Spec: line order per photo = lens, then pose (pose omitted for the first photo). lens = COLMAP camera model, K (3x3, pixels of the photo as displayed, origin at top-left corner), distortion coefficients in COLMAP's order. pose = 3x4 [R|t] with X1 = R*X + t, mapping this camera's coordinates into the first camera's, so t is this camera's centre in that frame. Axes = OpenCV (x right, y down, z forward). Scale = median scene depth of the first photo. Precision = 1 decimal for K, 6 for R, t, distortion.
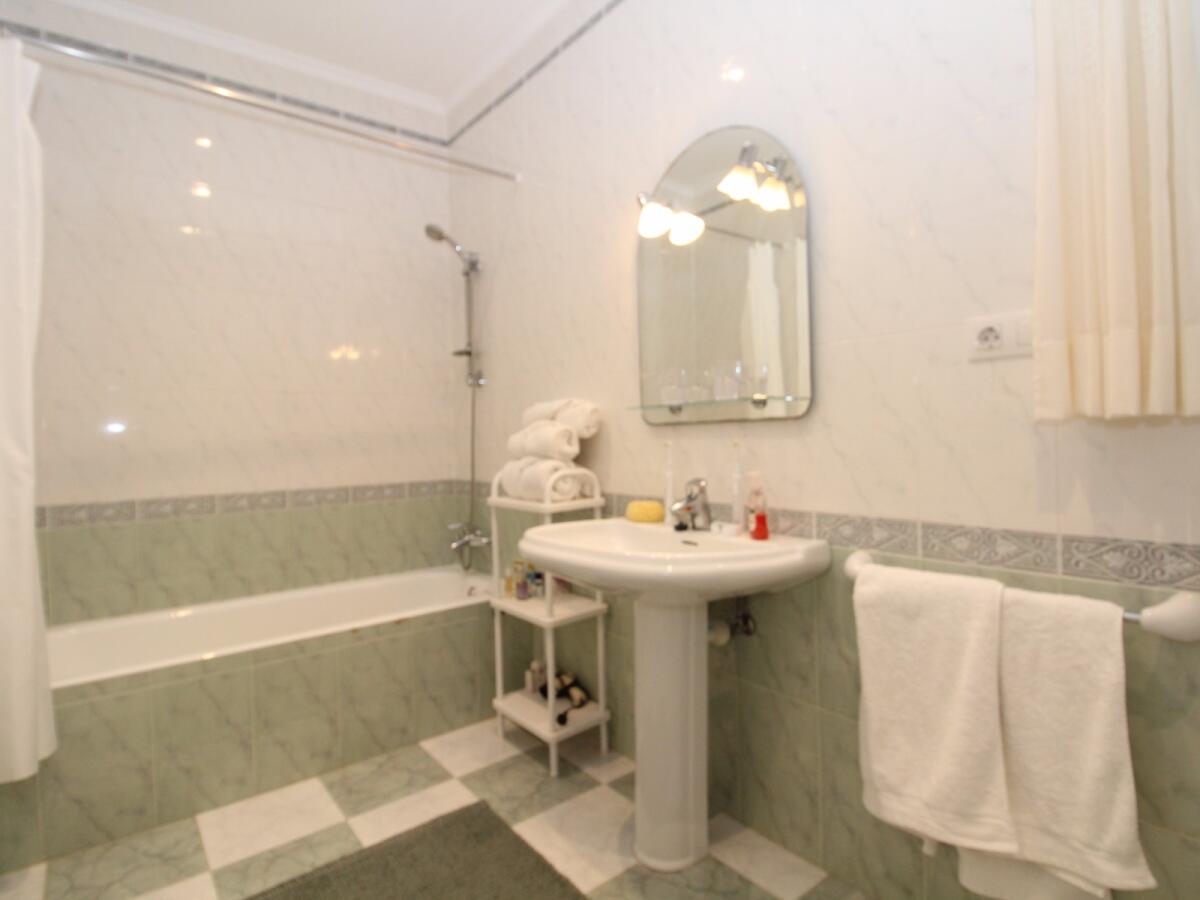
lens RADIAL K [[644.0, 0, 607.1], [0, 644.0, 438.9], [0, 0, 1]] dist [0.003007, -0.021271]
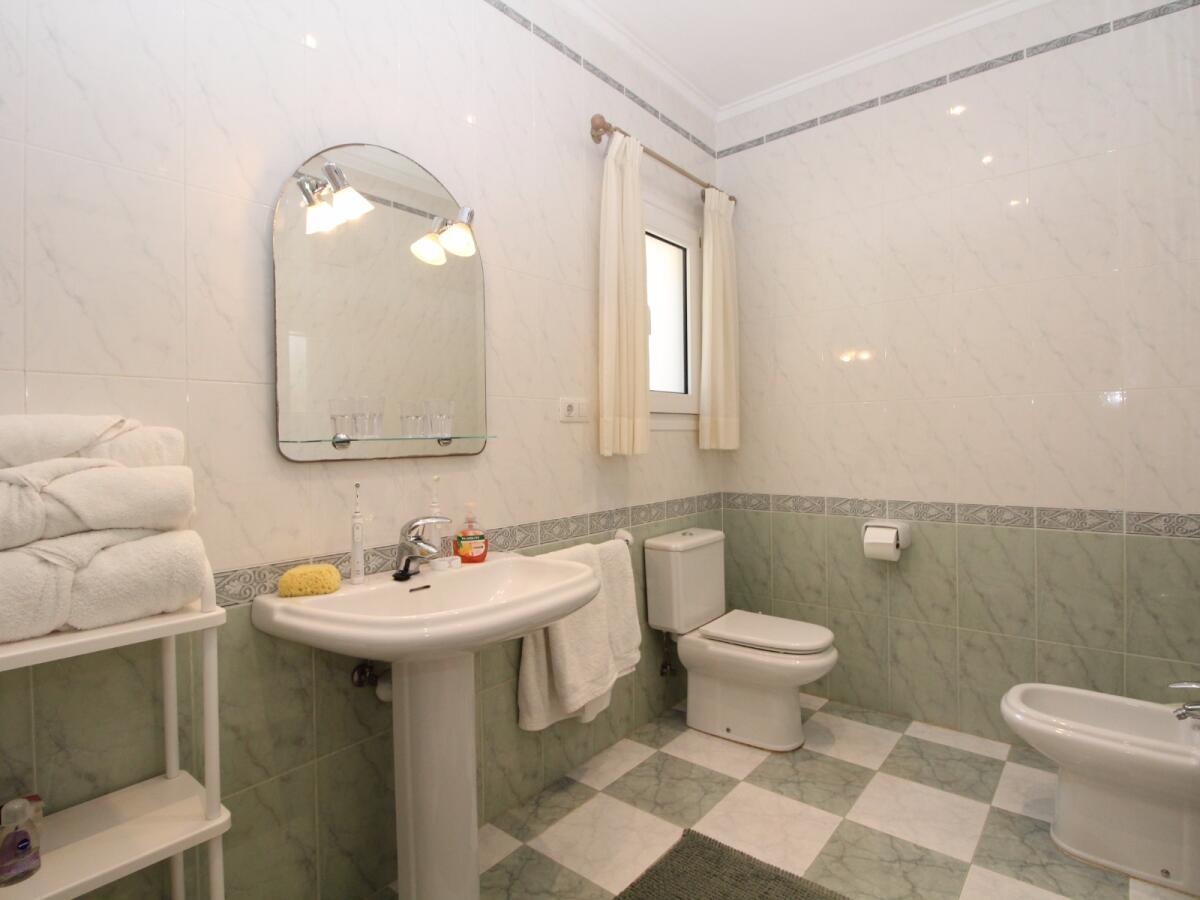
lens RADIAL K [[644.0, 0, 607.1], [0, 644.0, 438.9], [0, 0, 1]] dist [0.003007, -0.021271]
pose [[-0.216441, 0.050923, 0.974967, -1.099341], [0.055724, 0.997655, -0.039737, 0.000707], [-0.974704, 0.045728, -0.218771, 1.206738]]
